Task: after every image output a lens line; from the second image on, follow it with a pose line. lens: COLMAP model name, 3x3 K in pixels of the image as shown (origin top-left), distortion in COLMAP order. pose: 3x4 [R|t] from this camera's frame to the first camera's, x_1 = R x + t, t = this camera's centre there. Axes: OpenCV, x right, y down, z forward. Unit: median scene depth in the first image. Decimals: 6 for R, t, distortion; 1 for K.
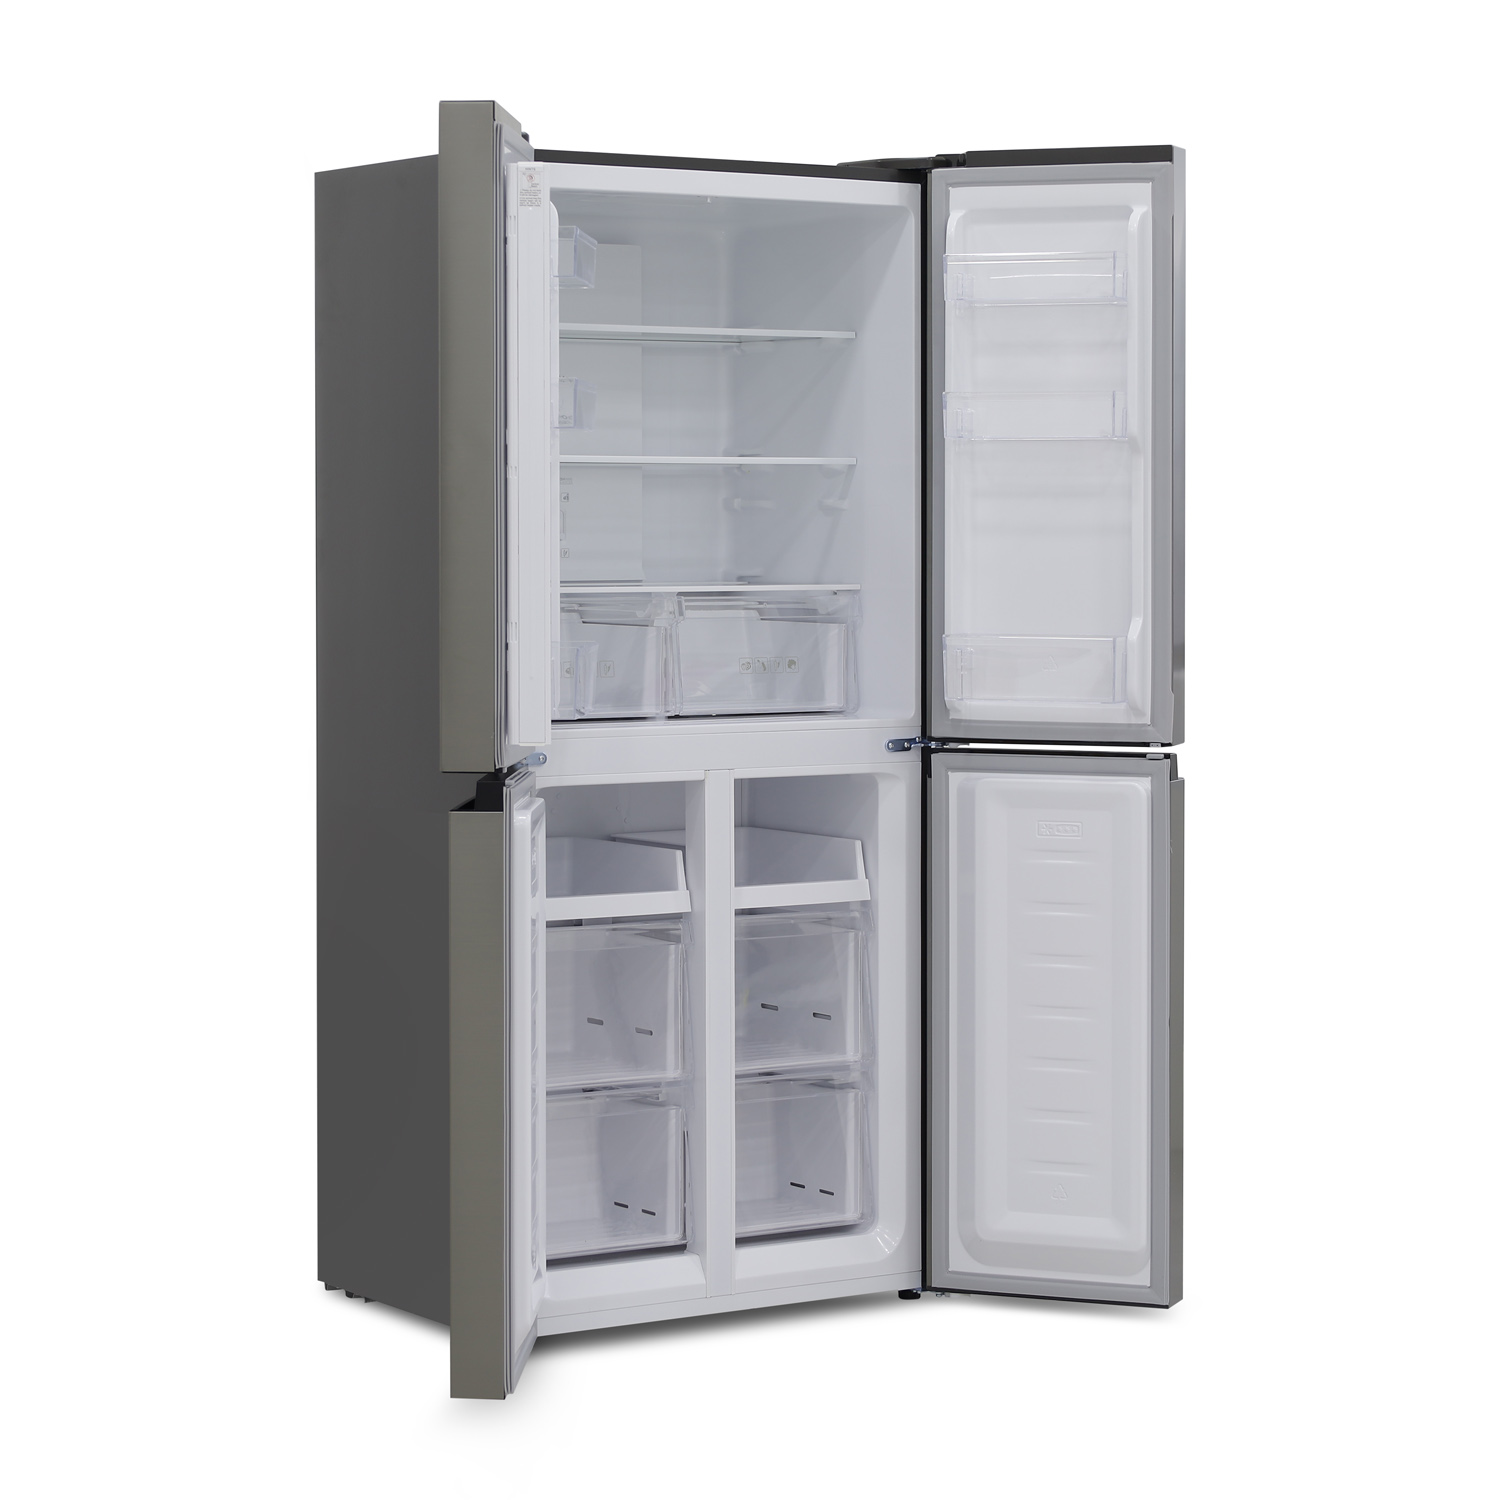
lens RADIAL K [[4041.5, 0, 750.0], [0, 4041.5, 750.0], [0, 0, 1]] dist [-0.061905, -0.217402]
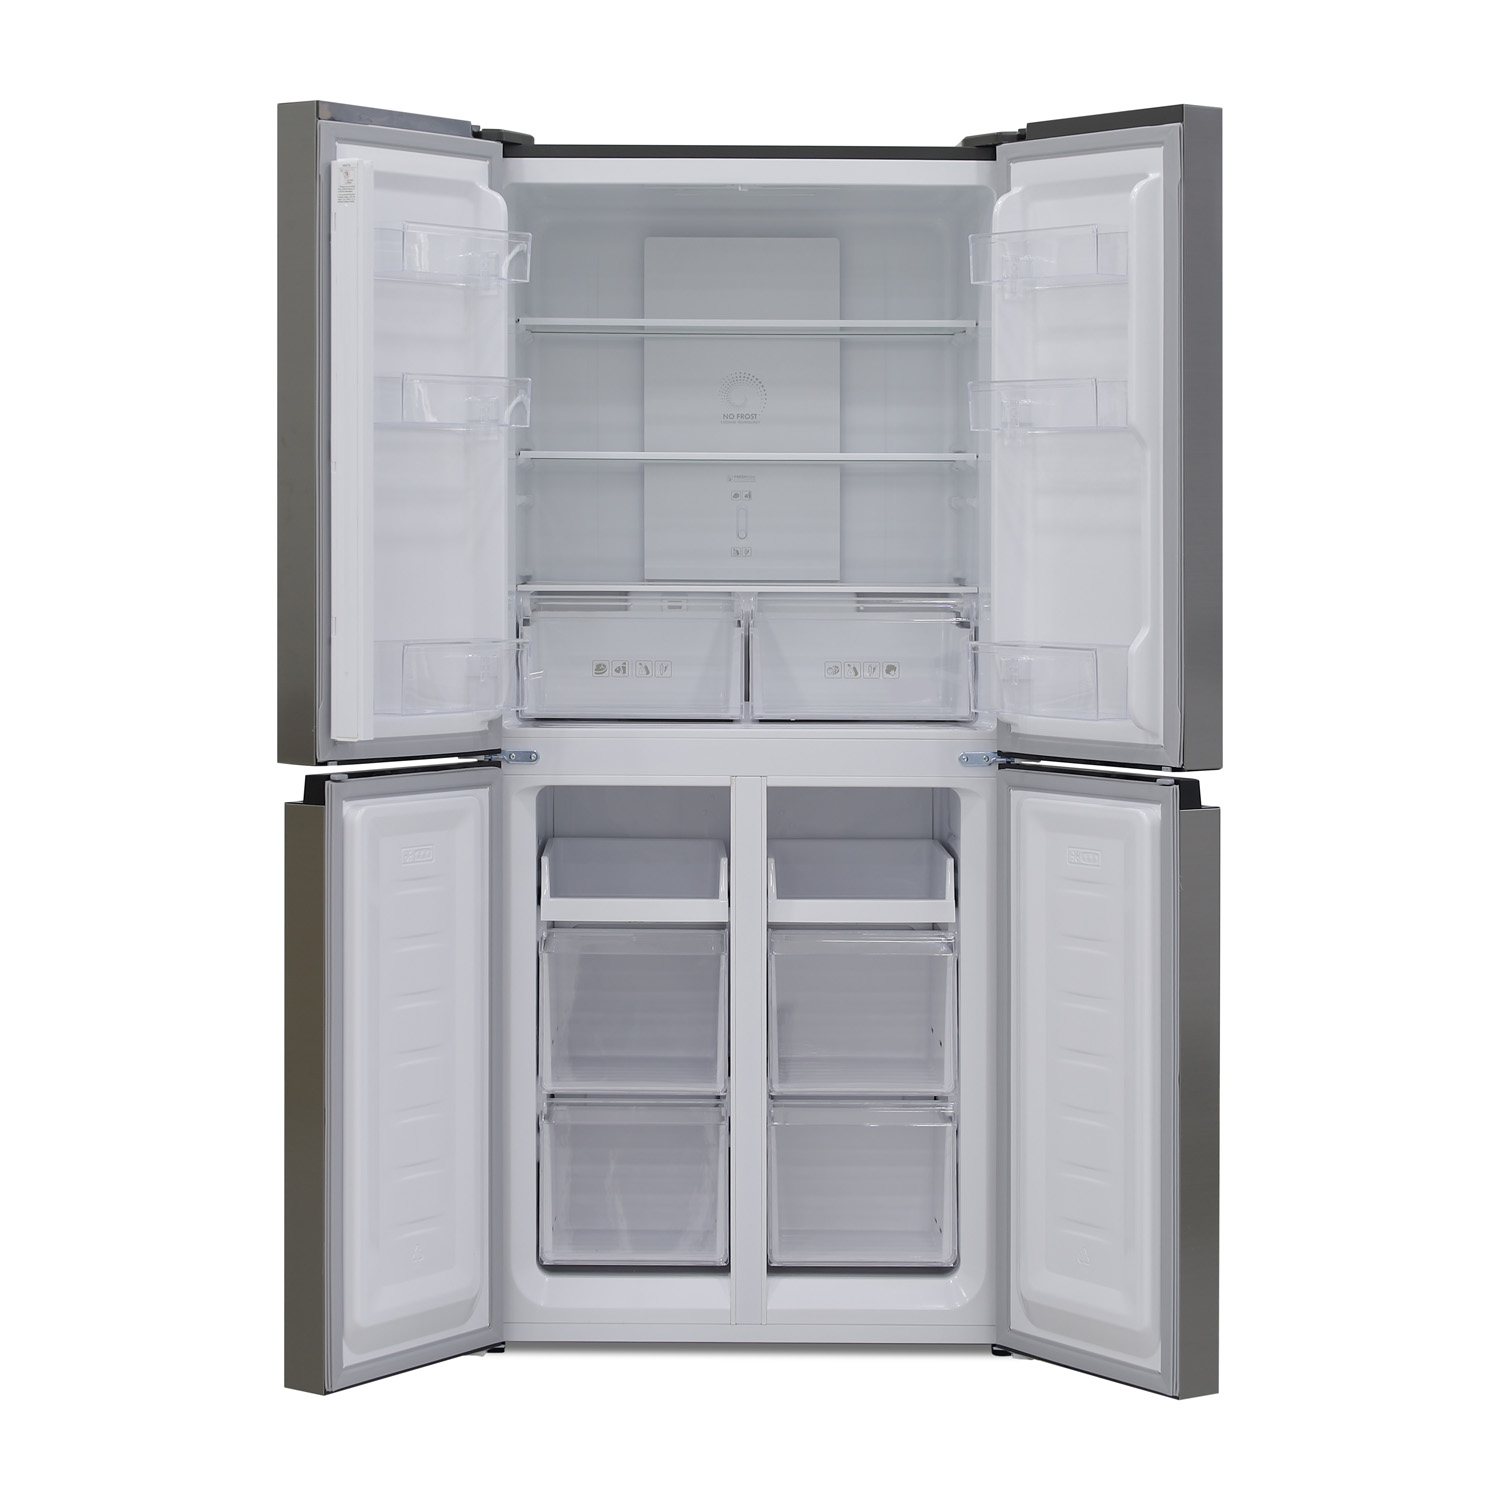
lens RADIAL K [[3671.3, 0, 749.7], [0, 3671.3, 576.5], [0, 0, 1]] dist [-0.041100, -0.230210]
pose [[0.838135, 0.012321, -0.545324, 0.465569], [-0.036171, 0.998800, -0.033026, -0.013690], [0.544263, 0.047405, 0.837574, 0.261252]]
